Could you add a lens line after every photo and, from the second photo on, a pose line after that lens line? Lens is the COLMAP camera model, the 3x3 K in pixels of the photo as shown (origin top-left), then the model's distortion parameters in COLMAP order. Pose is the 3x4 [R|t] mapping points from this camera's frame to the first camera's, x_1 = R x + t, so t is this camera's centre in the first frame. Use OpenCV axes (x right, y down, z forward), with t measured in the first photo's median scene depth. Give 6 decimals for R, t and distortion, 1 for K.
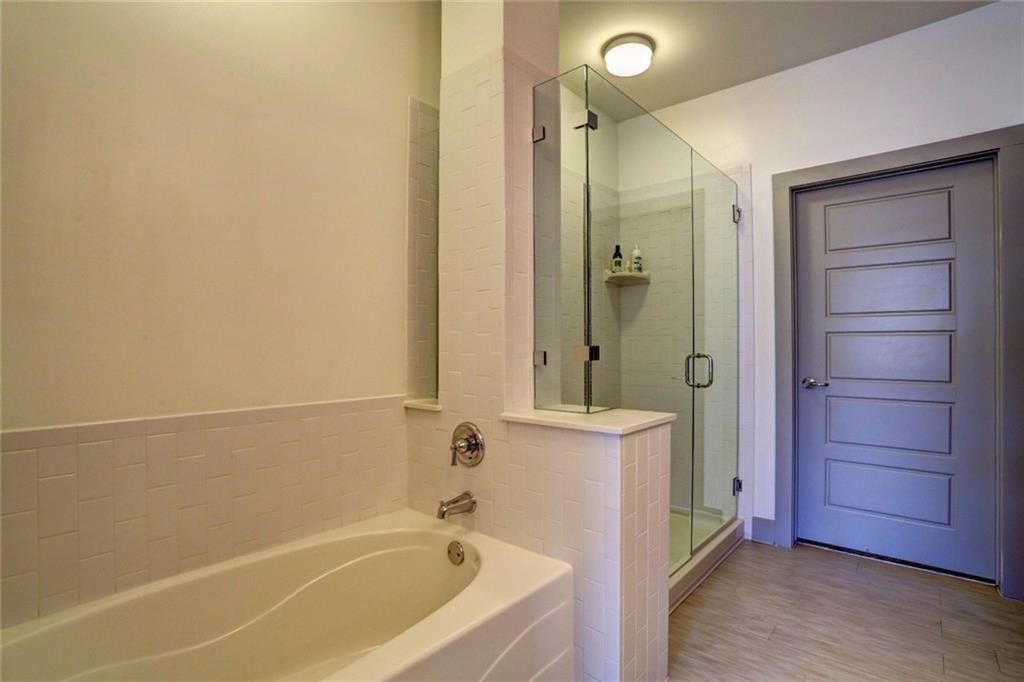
lens RADIAL K [[504.1, 0, 515.4], [0, 504.1, 343.2], [0, 0, 1]] dist [-0.077011, 0.034770]
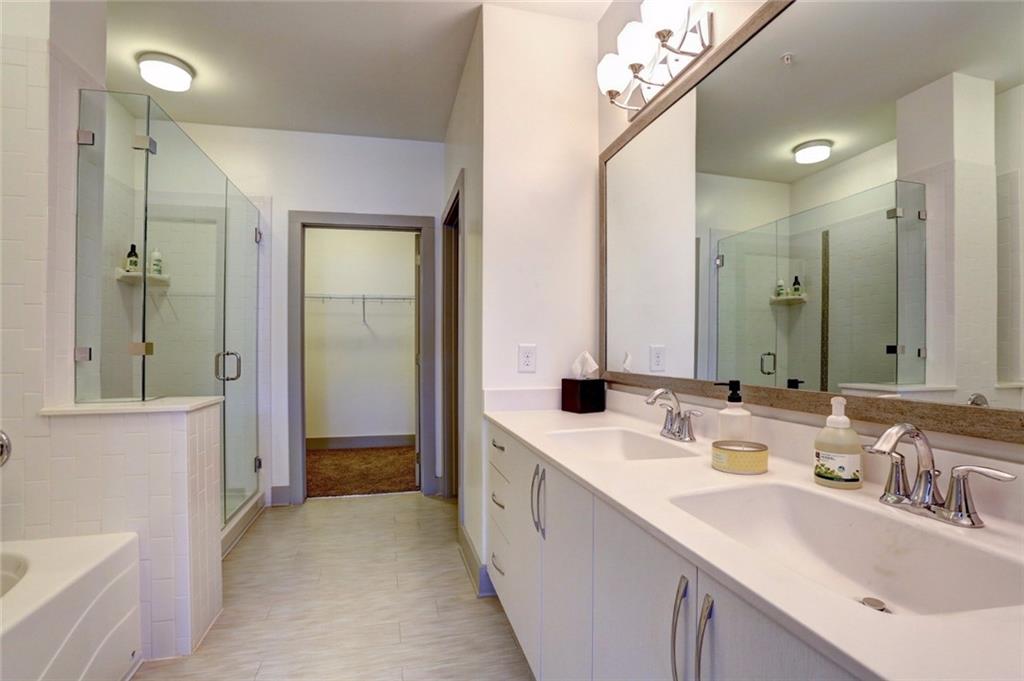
lens RADIAL K [[504.1, 0, 515.4], [0, 504.1, 342.7], [0, 0, 1]] dist [-0.077011, 0.034770]
pose [[0.583993, 0.010179, 0.811695, -0.186856], [0.000516, 0.999917, -0.012910, 0.015327], [-0.811759, 0.007958, 0.583939, -0.238505]]
